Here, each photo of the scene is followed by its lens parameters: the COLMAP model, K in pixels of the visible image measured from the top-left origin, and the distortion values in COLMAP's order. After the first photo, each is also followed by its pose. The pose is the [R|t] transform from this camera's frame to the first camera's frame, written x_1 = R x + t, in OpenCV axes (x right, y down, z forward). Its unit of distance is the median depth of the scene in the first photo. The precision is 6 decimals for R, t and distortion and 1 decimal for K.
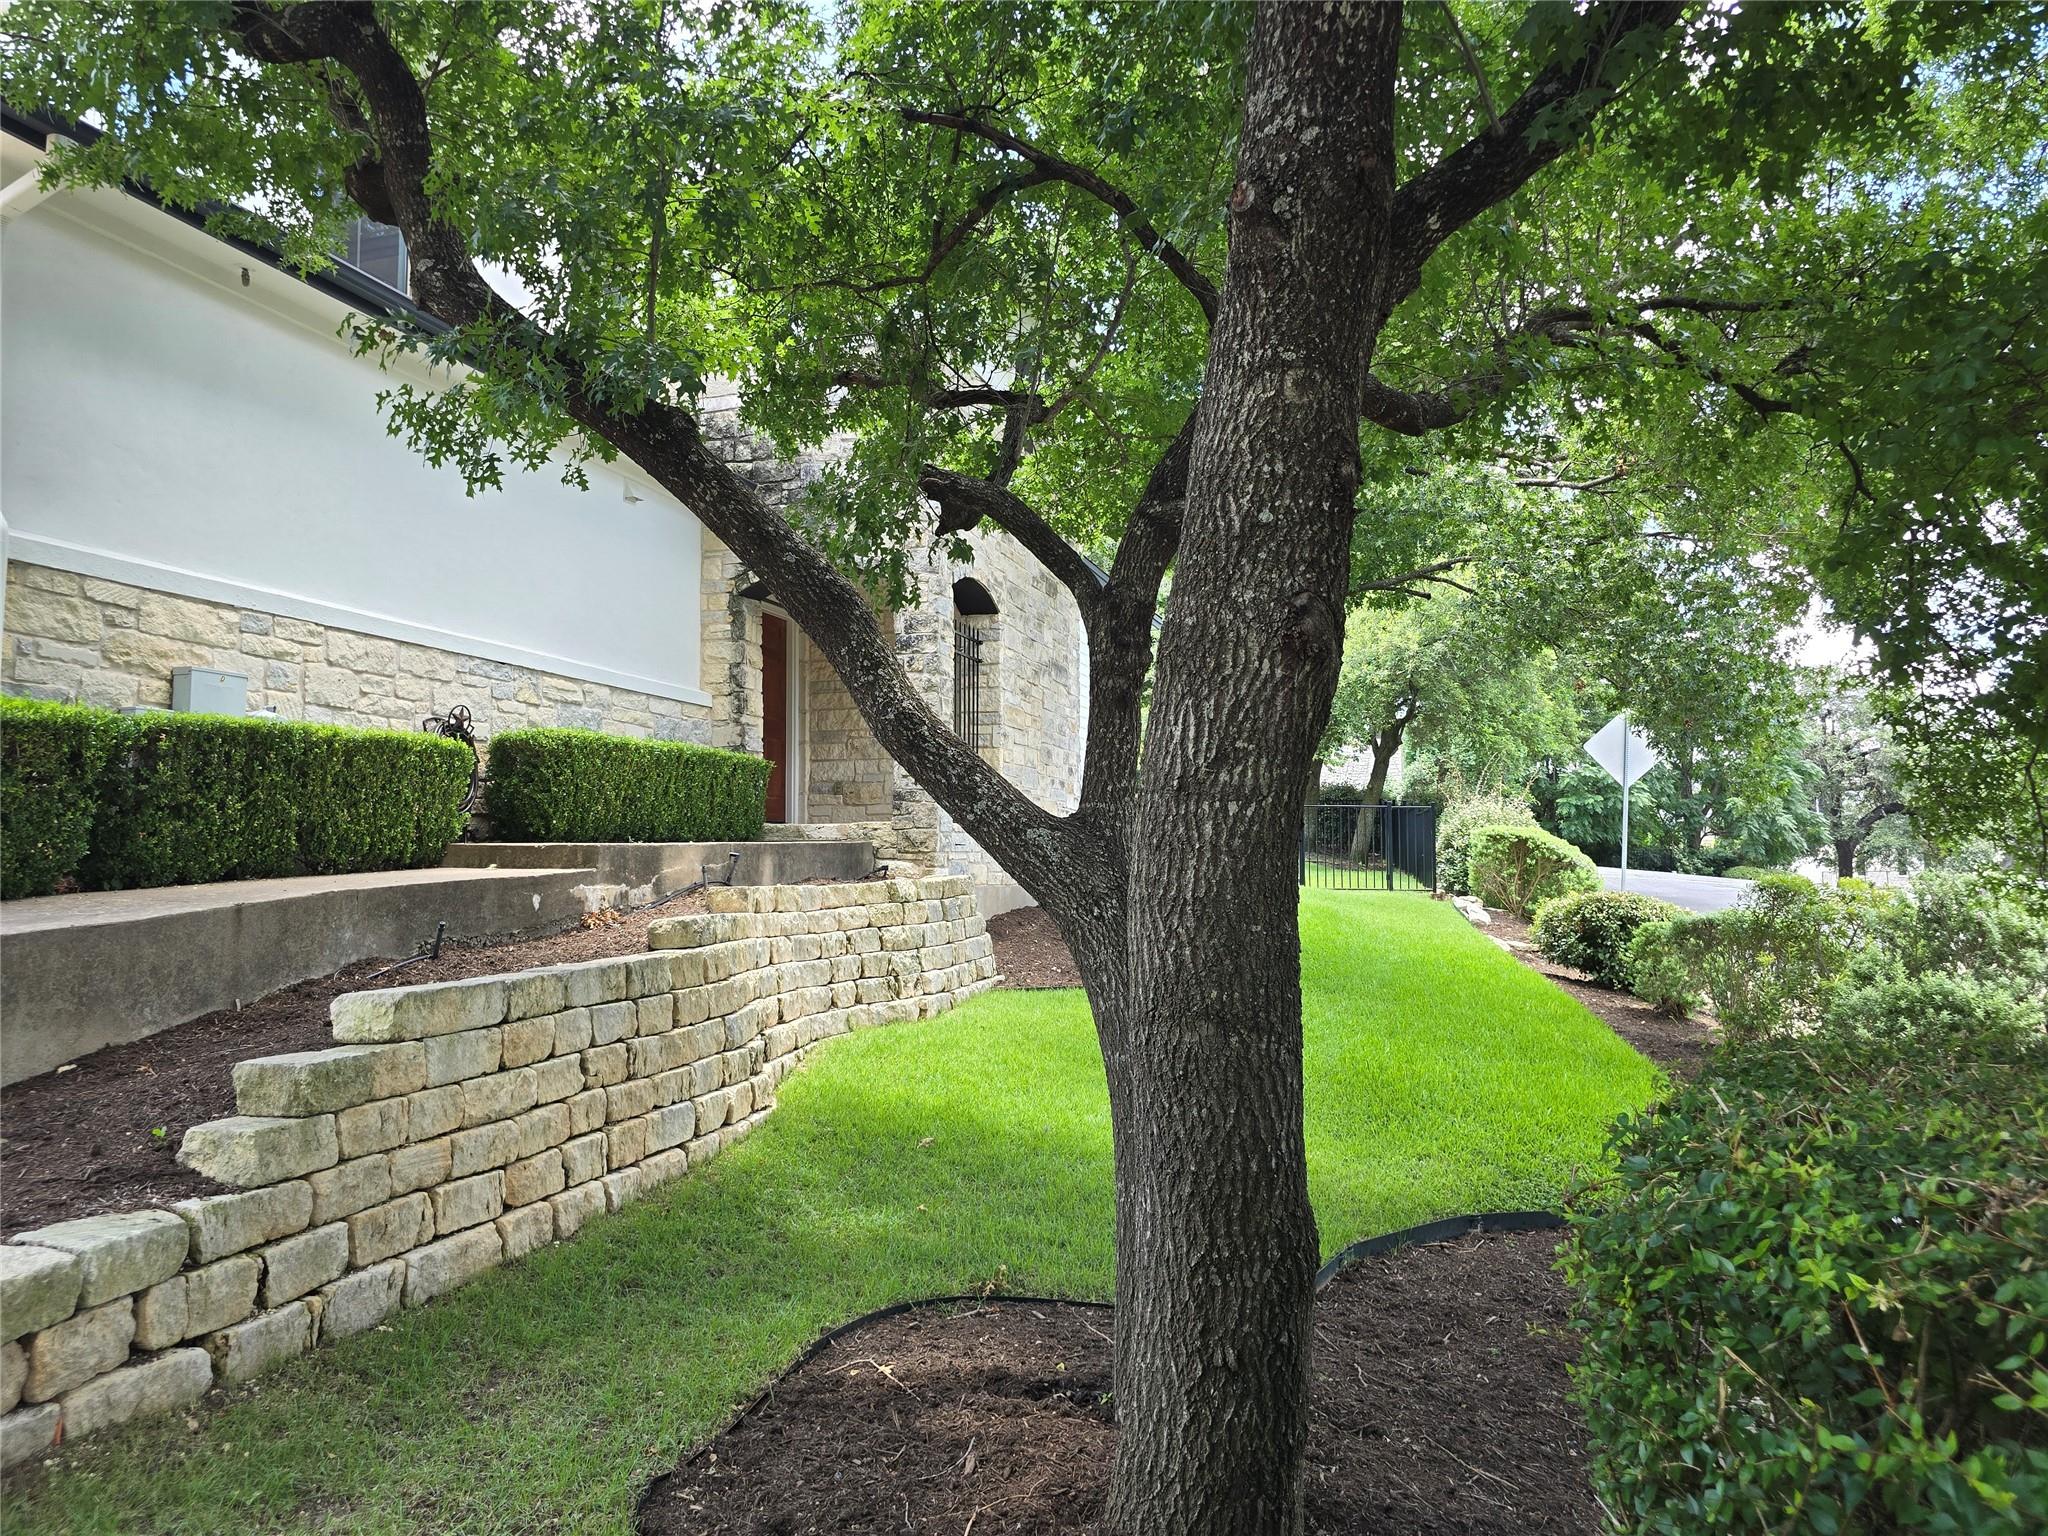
lens RADIAL K [[1421.3, 0, 1029.6], [0, 1421.3, 727.0], [0, 0, 1]] dist [0.082601, -0.082090]
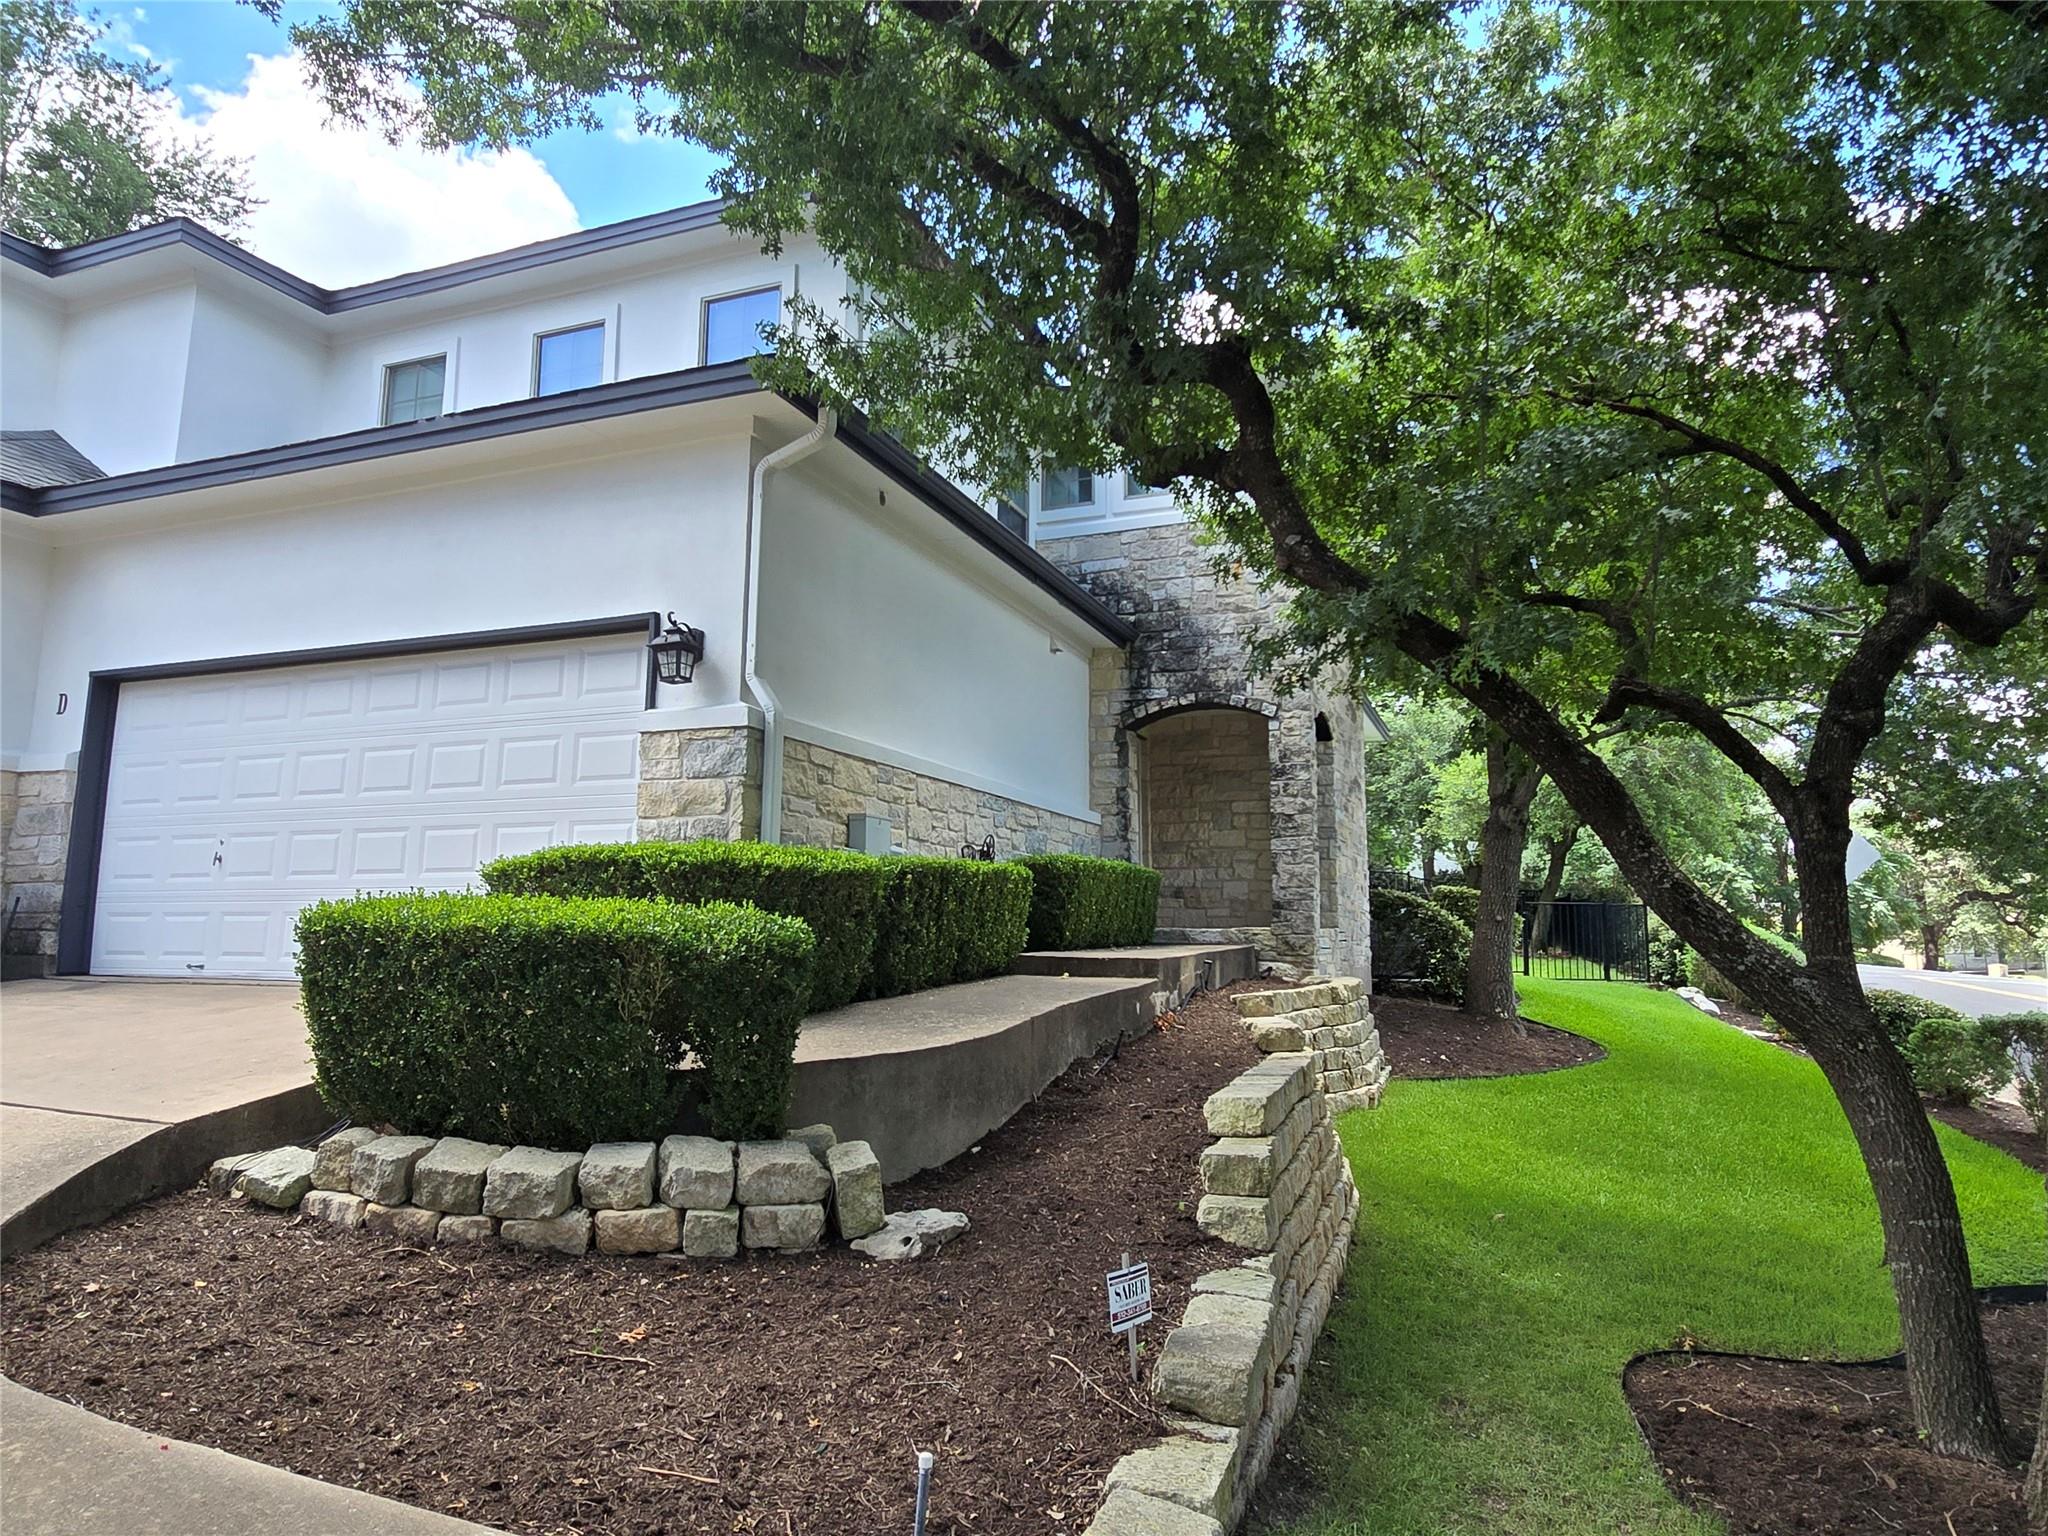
lens RADIAL K [[1326.5, 0, 1032.6], [0, 1326.5, 730.5], [0, 0, 1]] dist [-0.002241, 0.000121]
pose [[0.998757, 0.000287, -0.049853, -0.297573], [-0.003182, 0.998311, -0.058002, -0.037153], [0.049752, 0.058089, 0.997071, -0.105517]]
